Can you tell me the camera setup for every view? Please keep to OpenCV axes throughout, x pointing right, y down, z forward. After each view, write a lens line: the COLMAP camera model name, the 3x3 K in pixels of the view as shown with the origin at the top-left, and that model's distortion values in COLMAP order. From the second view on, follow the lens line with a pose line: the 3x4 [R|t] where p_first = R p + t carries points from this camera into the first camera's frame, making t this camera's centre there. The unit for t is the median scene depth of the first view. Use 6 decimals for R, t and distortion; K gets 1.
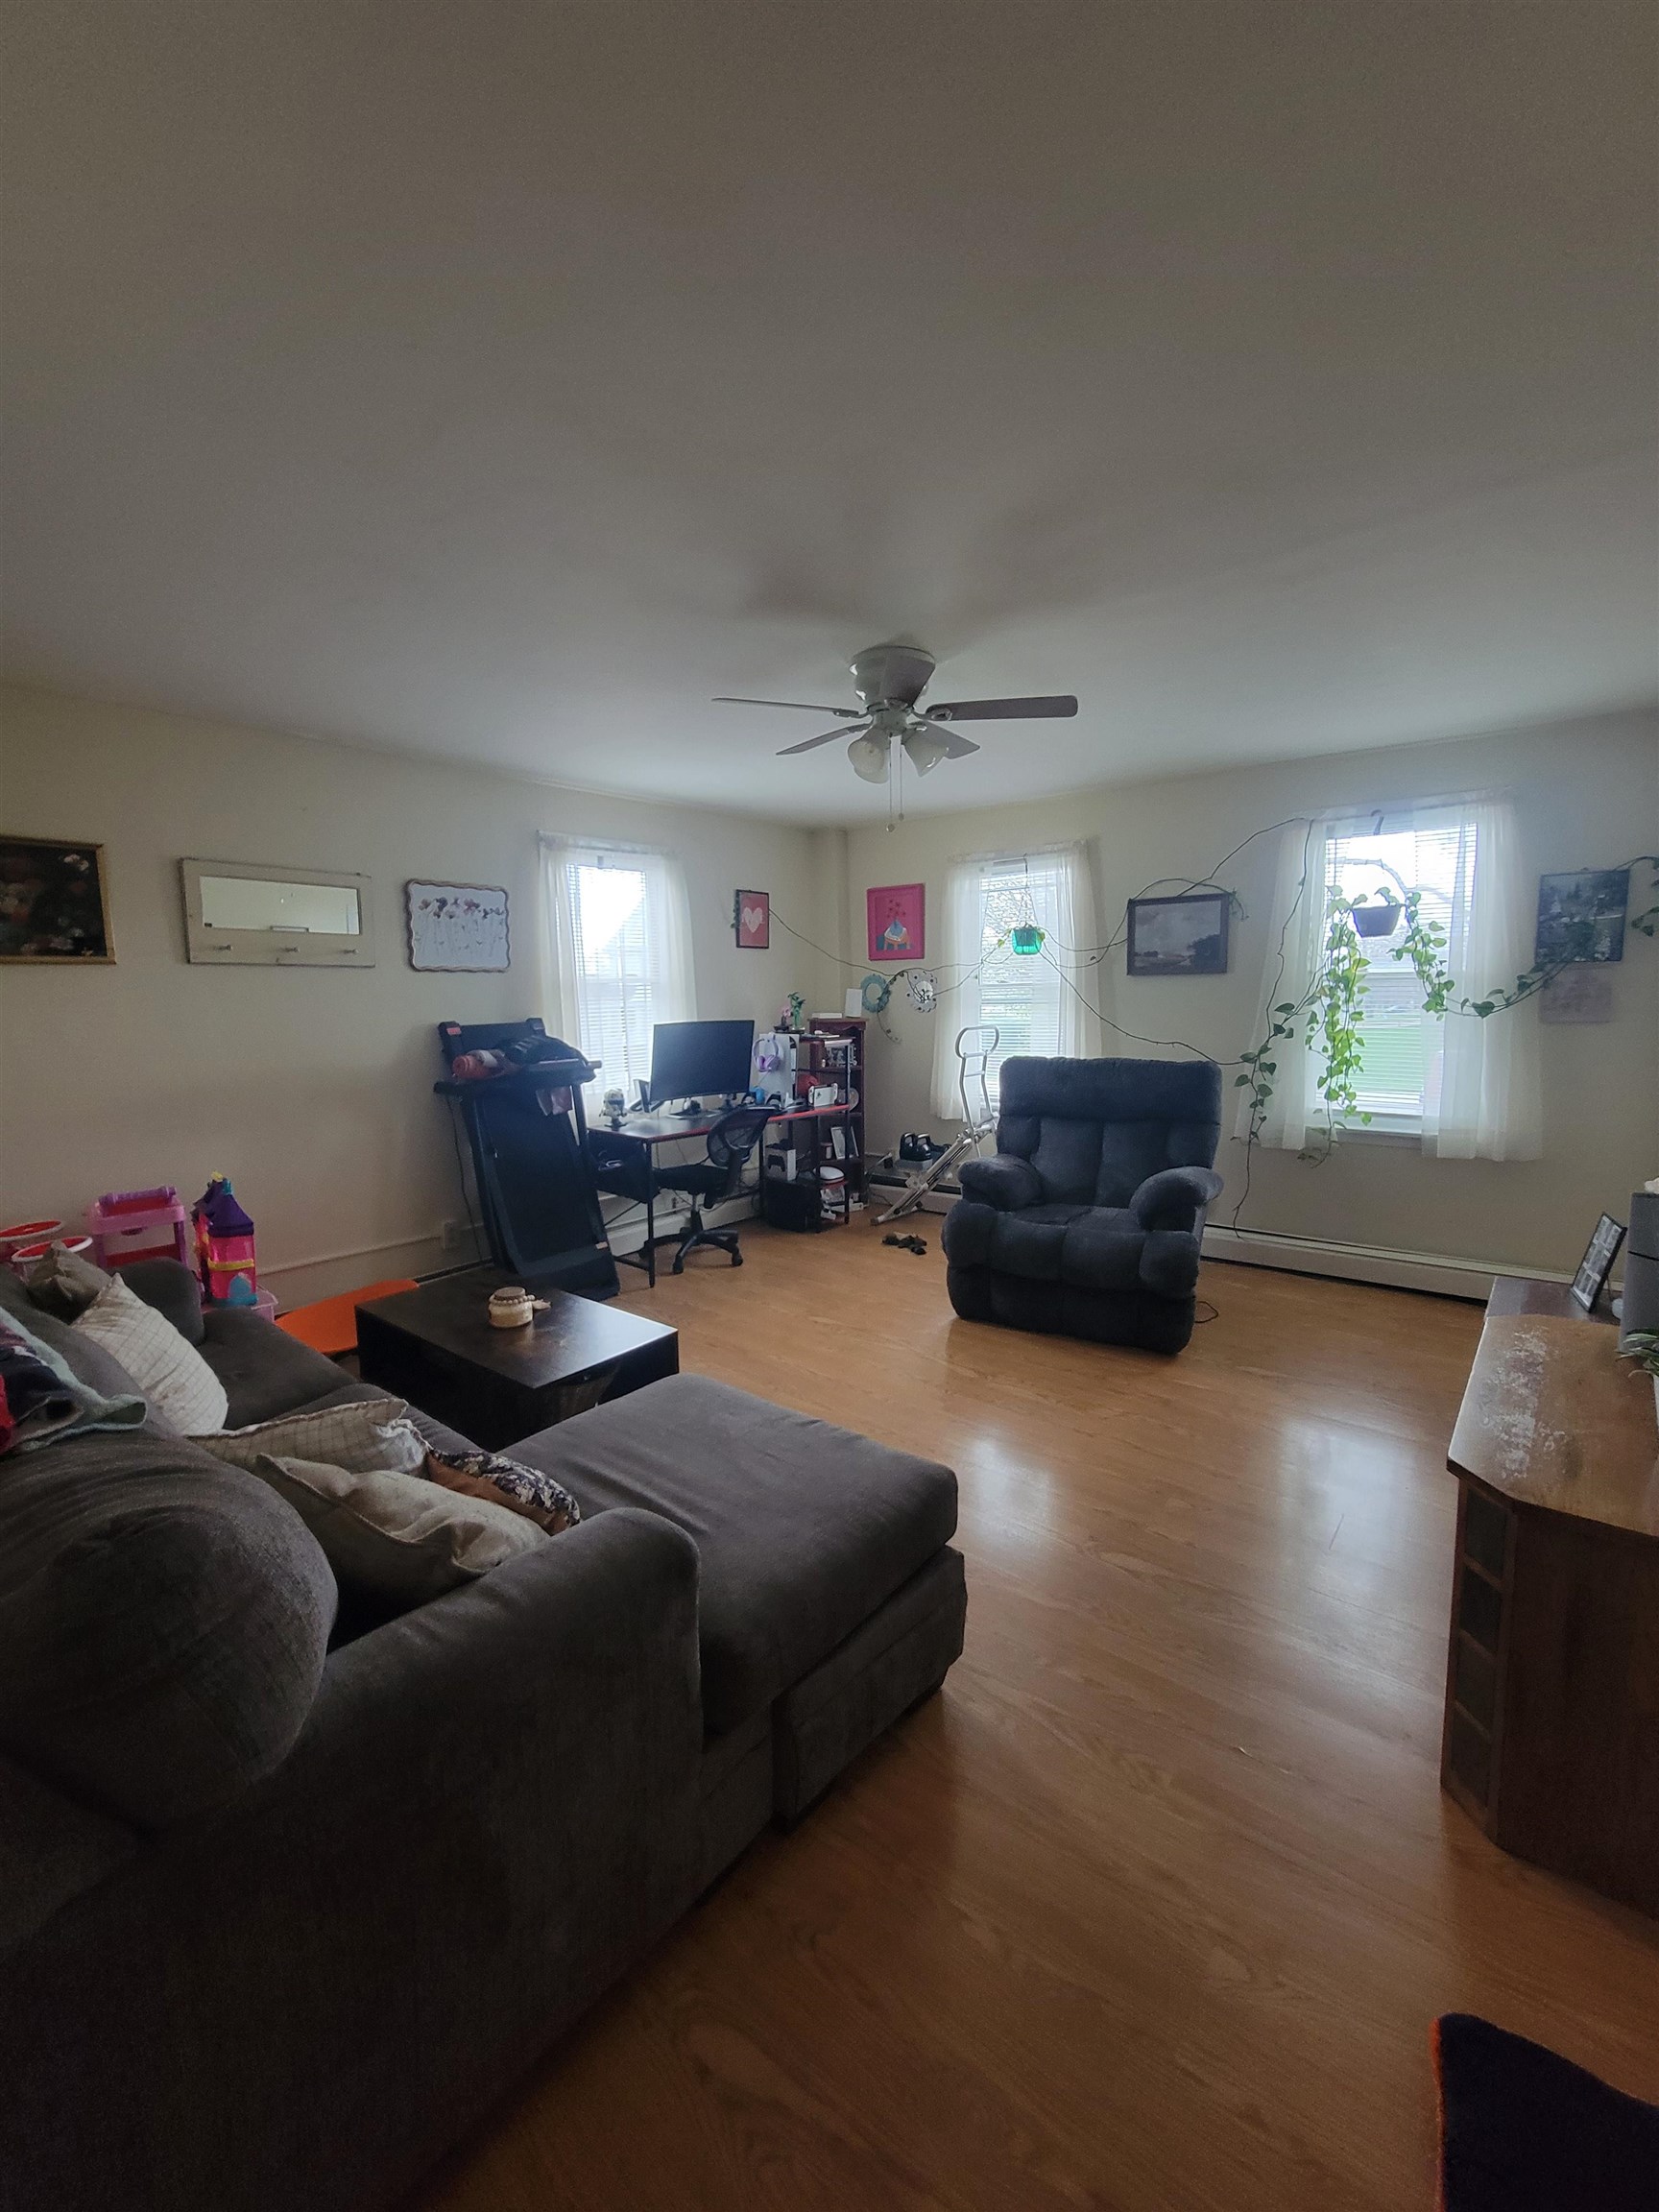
lens RADIAL K [[884.1, 0, 820.8], [0, 884.1, 1098.0], [0, 0, 1]] dist [-0.000949, -0.001182]
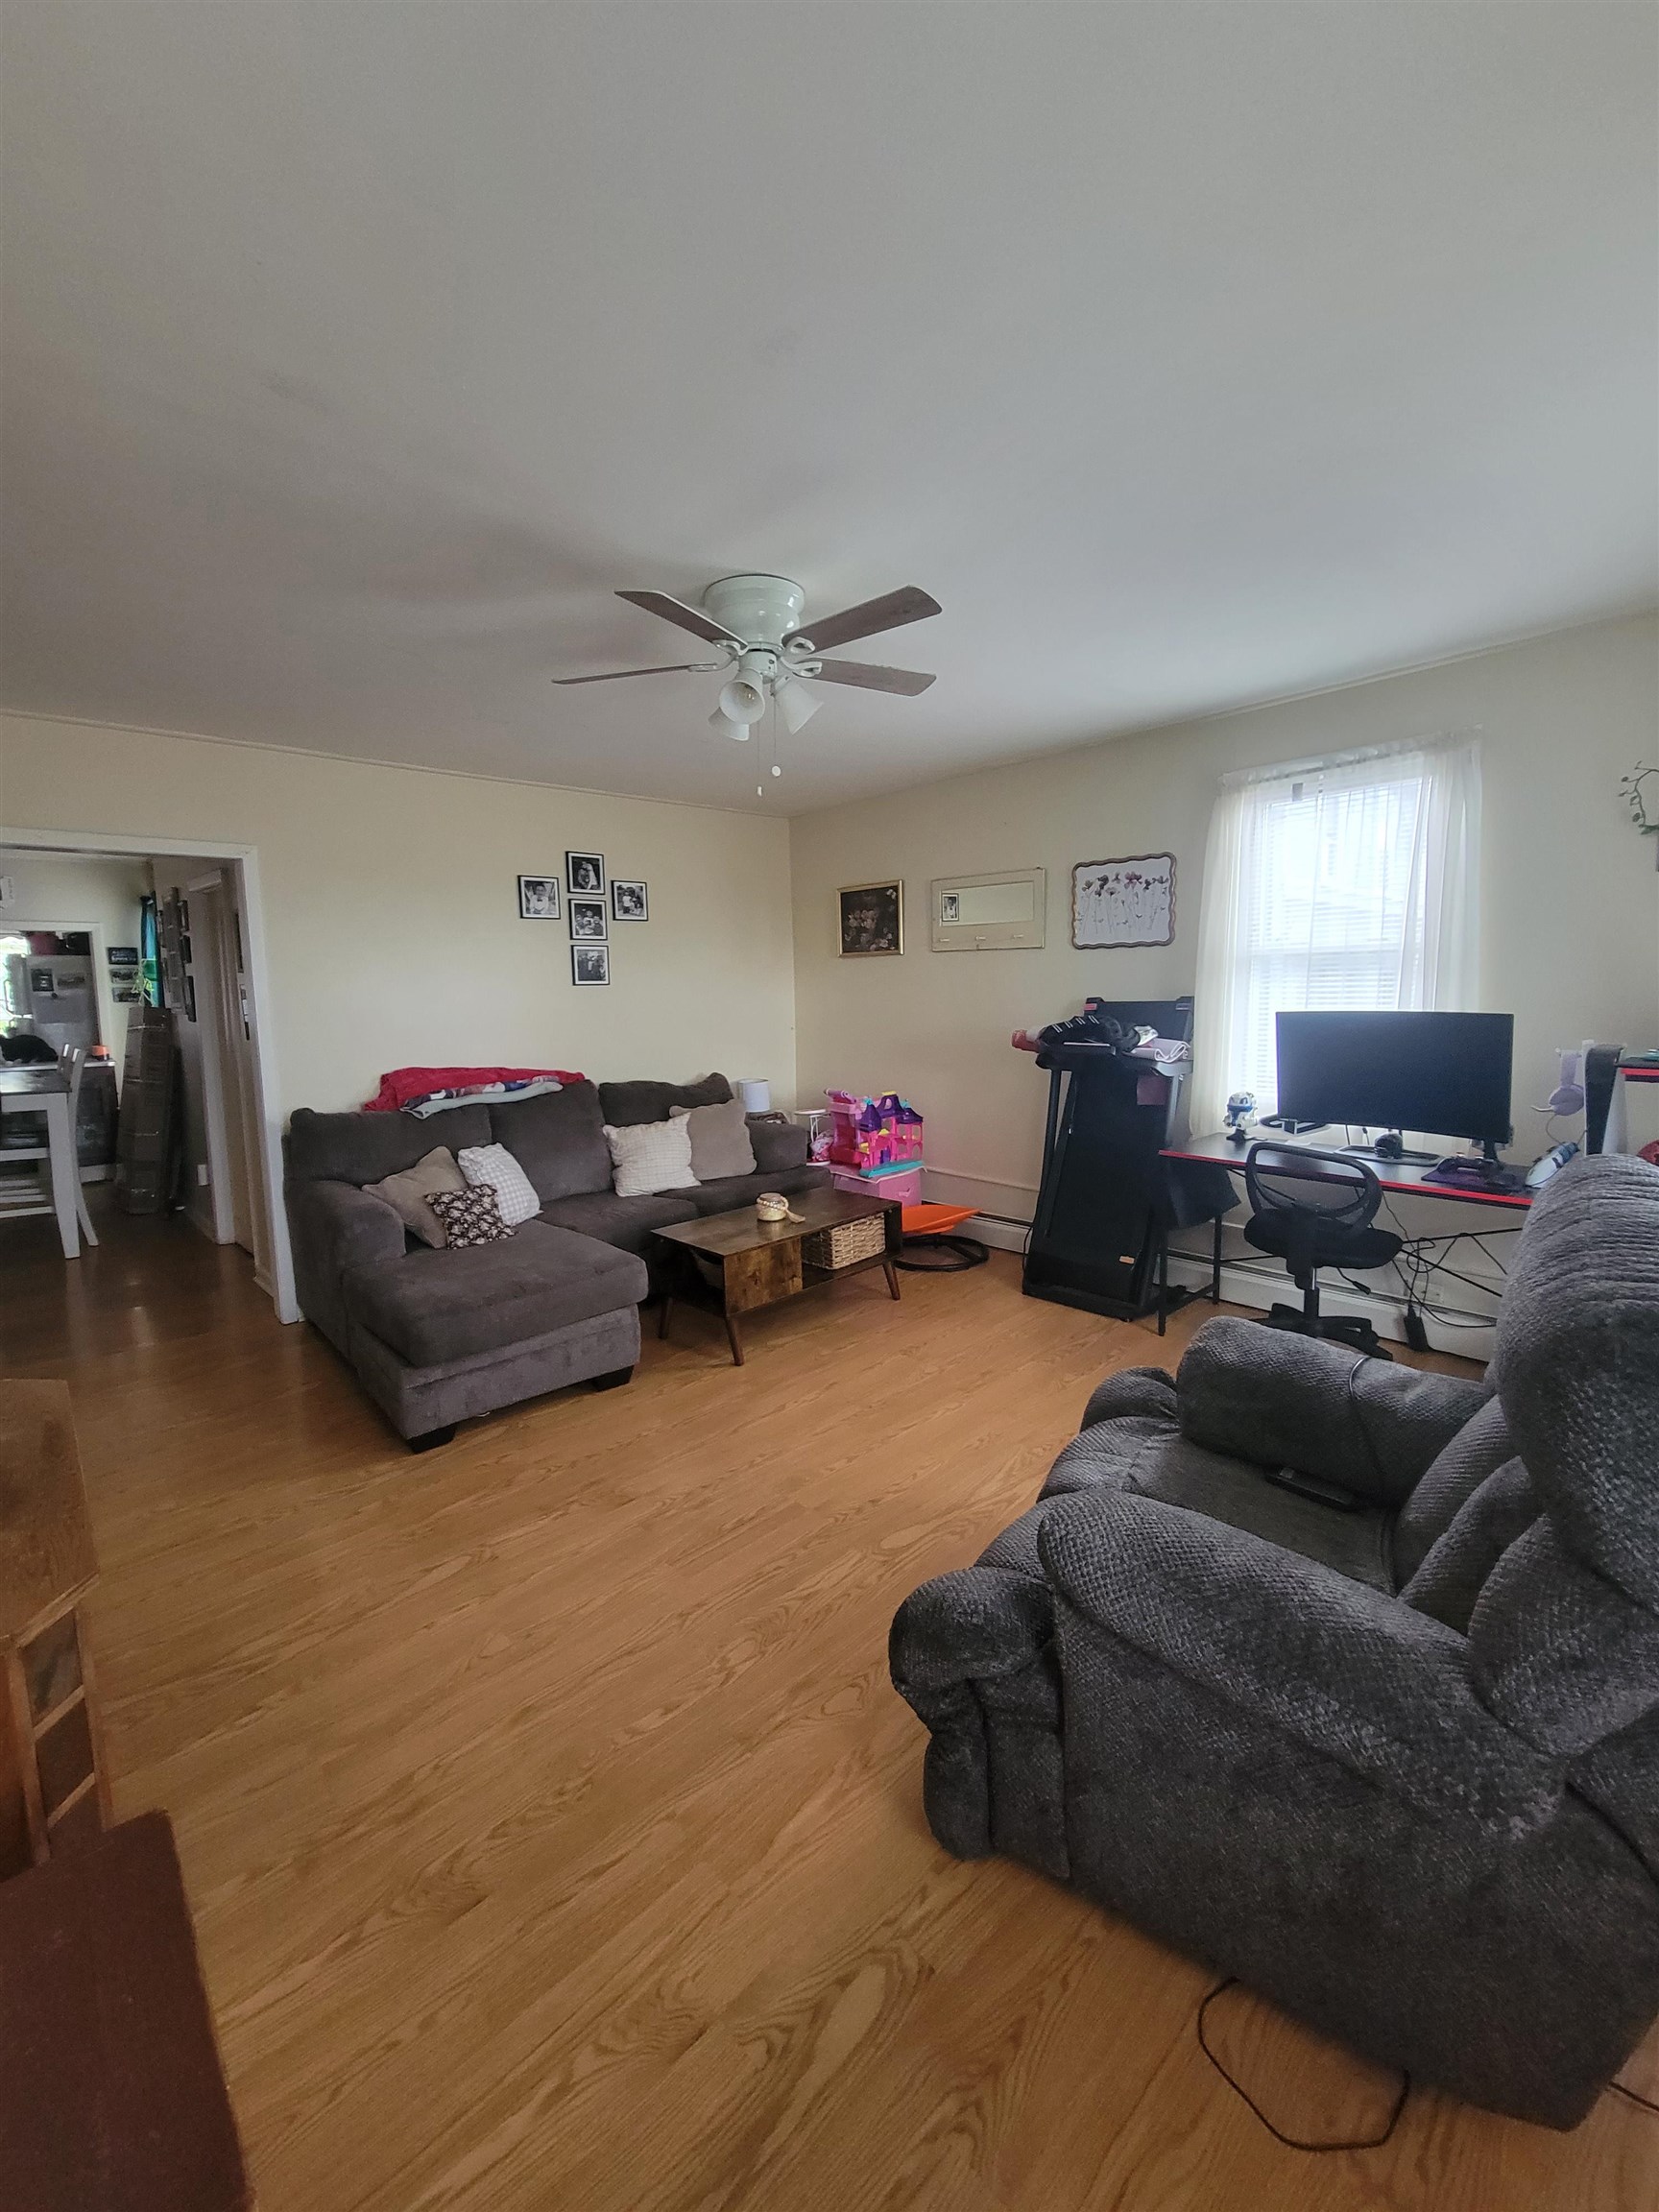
lens RADIAL K [[884.1, 0, 820.8], [0, 884.1, 1098.0], [0, 0, 1]] dist [-0.000949, -0.001182]
pose [[-0.141444, 0.140298, -0.979954, 0.657482], [-0.101256, 0.982664, 0.155301, -0.098625], [0.984754, 0.121193, -0.124786, 0.830753]]
